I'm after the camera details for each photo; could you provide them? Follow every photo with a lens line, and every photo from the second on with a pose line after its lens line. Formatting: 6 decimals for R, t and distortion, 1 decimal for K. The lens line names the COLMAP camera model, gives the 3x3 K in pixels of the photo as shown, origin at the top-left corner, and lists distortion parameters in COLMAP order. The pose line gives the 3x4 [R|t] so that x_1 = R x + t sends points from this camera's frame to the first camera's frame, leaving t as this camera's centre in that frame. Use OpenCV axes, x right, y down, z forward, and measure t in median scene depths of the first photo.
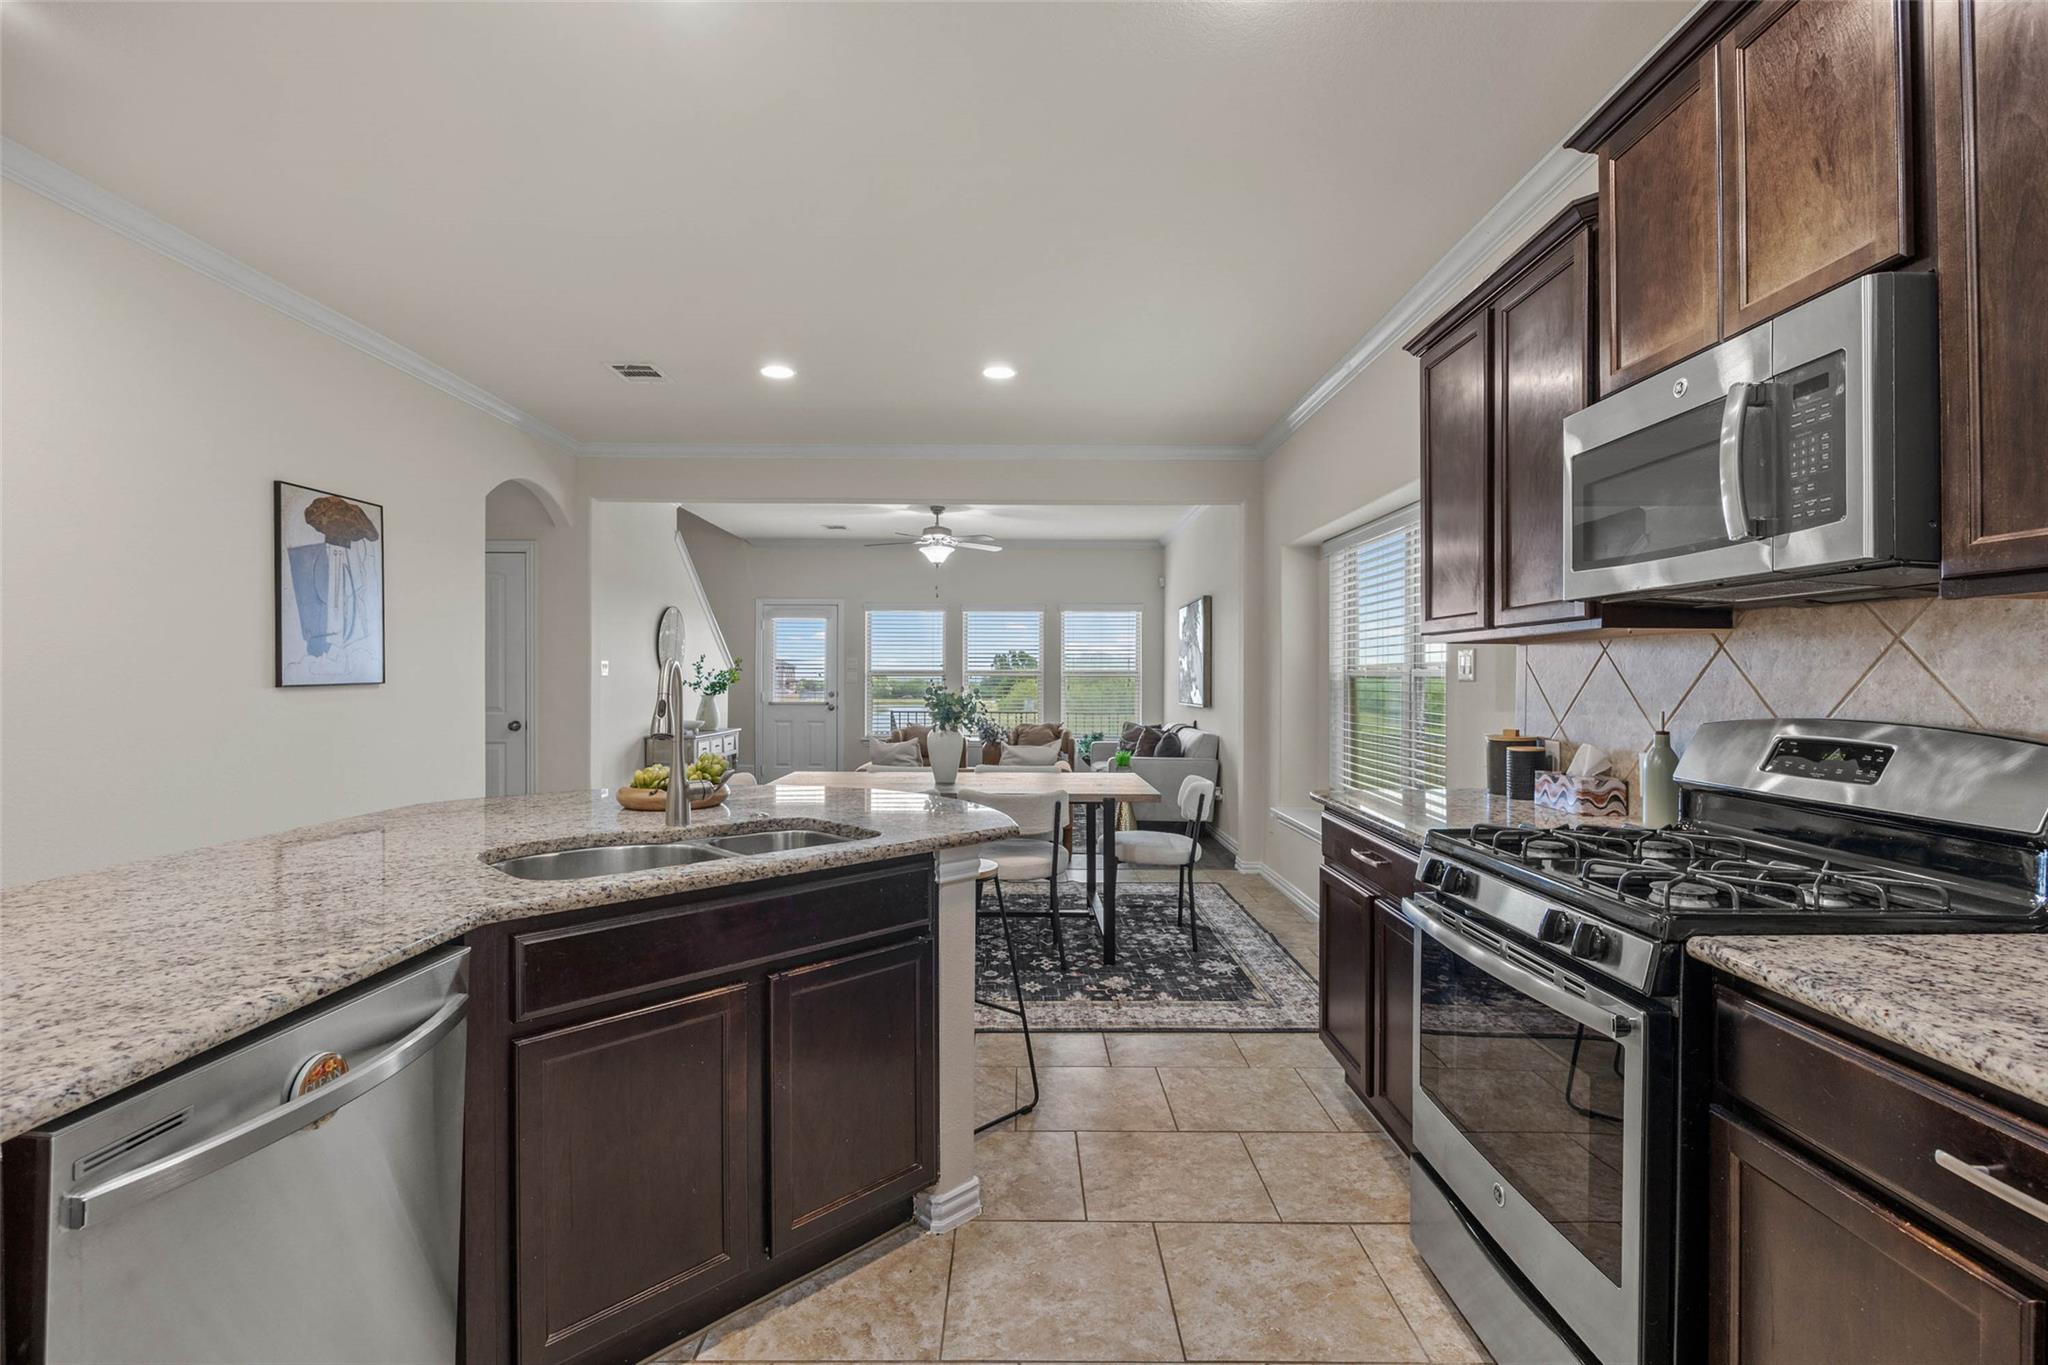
lens RADIAL K [[986.6, 0, 1024.0], [0, 986.6, 682.5], [0, 0, 1]] dist [-0.000545, -0.000009]
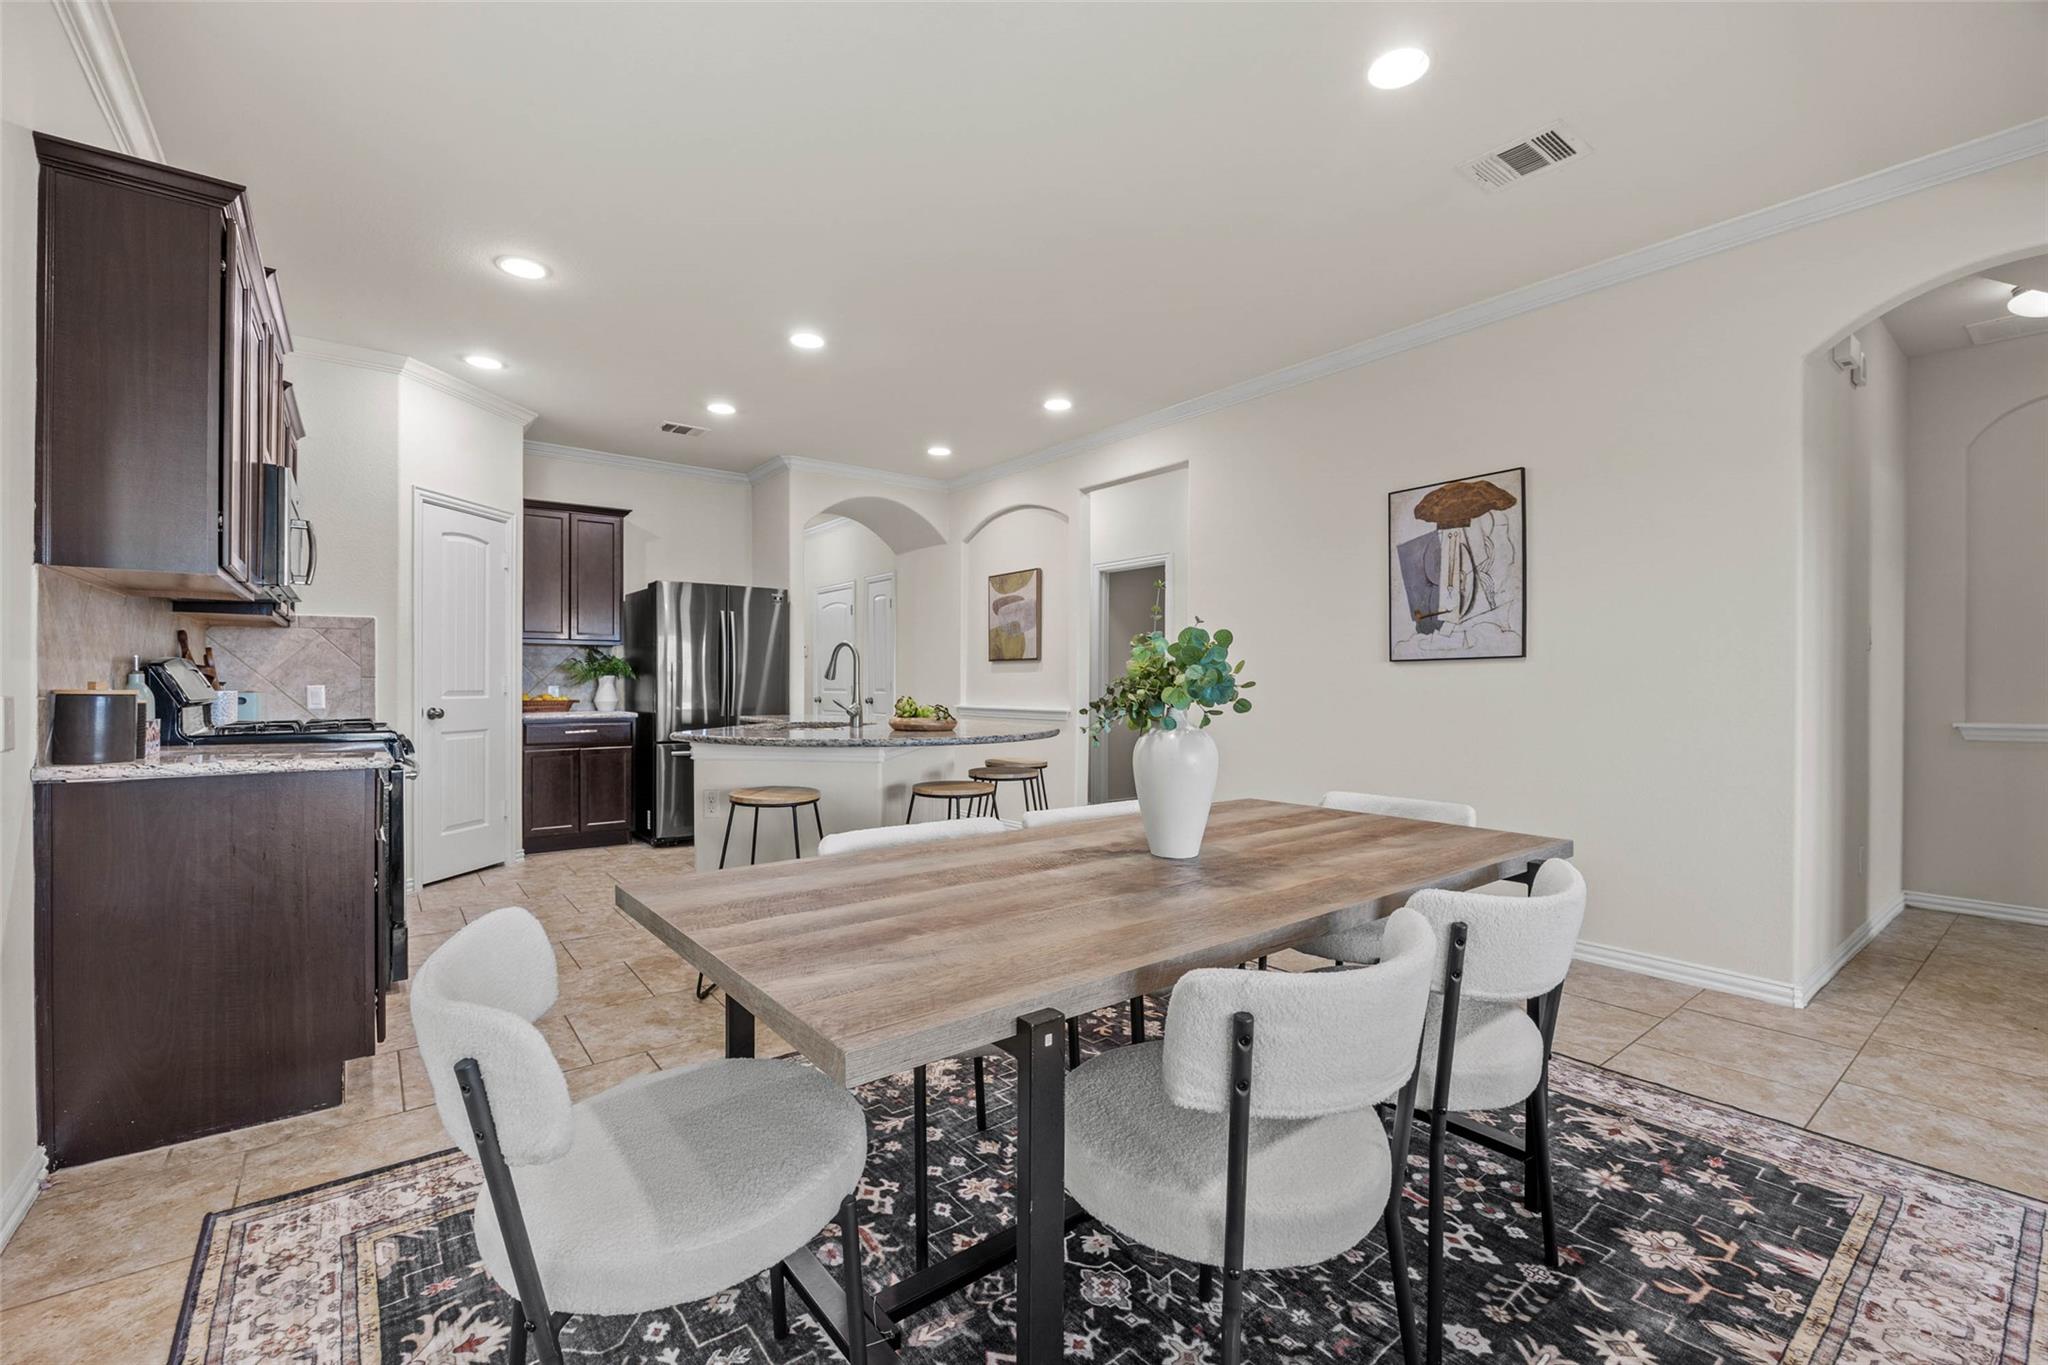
lens RADIAL K [[857.2, 0, 1030.5], [0, 857.2, 685.6], [0, 0, 1]] dist [-0.001894, -0.003354]
pose [[-0.791766, -0.001011, -0.610823, 0.233078], [-0.009117, 0.999907, 0.010162, 0.026230], [0.610756, 0.013615, -0.791702, 1.467426]]
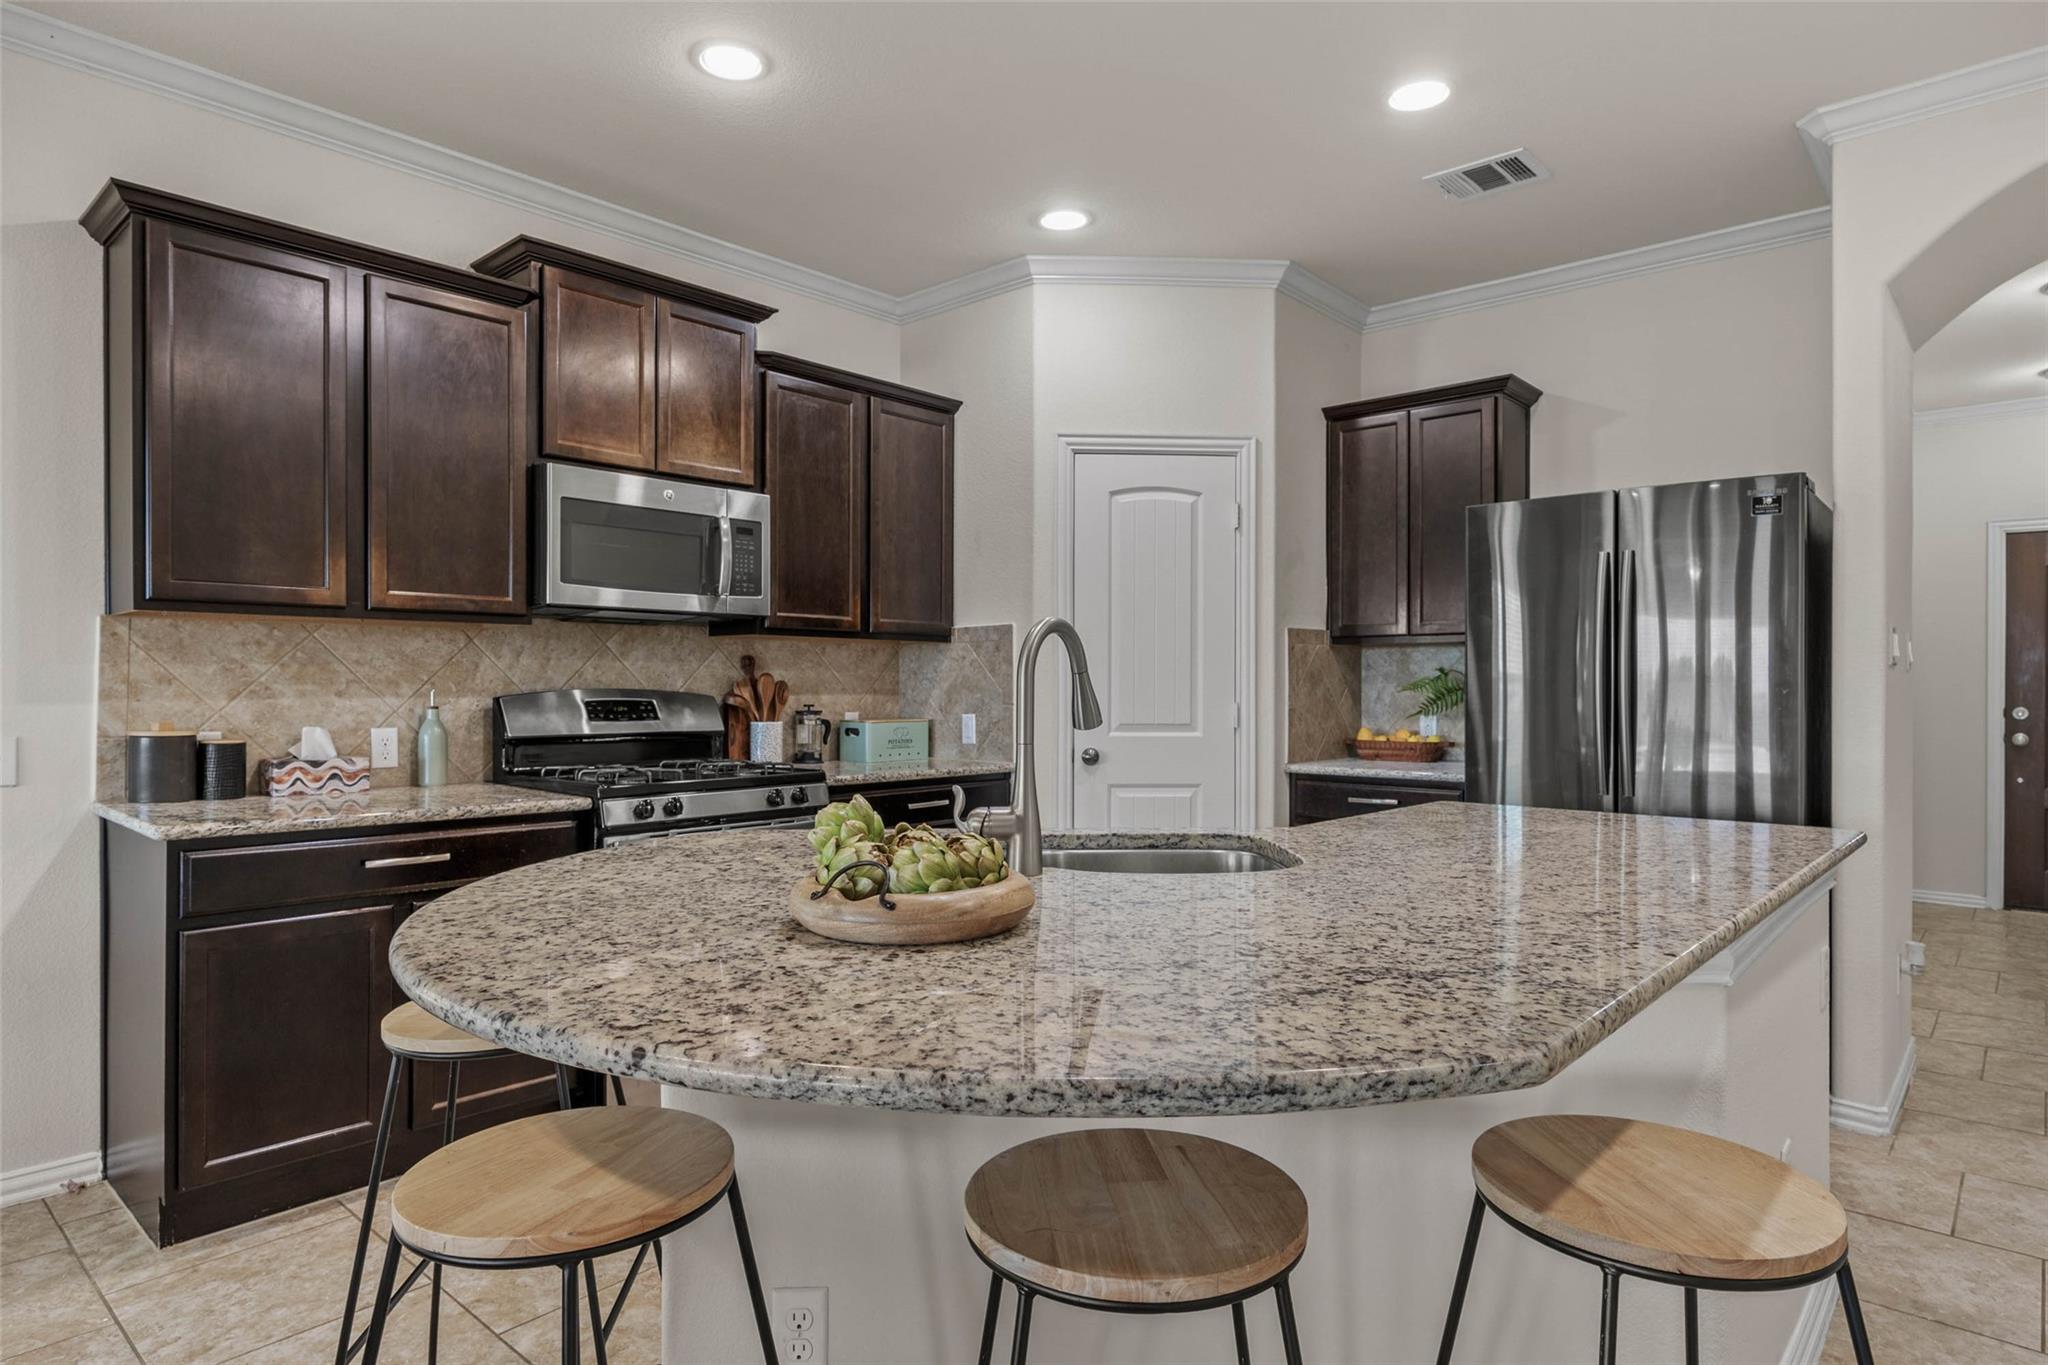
lens RADIAL K [[1165.8, 0, 1032.3], [0, 1165.8, 688.6], [0, 0, 1]] dist [0.002329, -0.000293]
pose [[-0.751592, 0.000154, 0.659628, -0.499080], [0.006772, 0.999949, 0.007483, 0.011824], [-0.659593, 0.010091, -0.751555, 0.919638]]
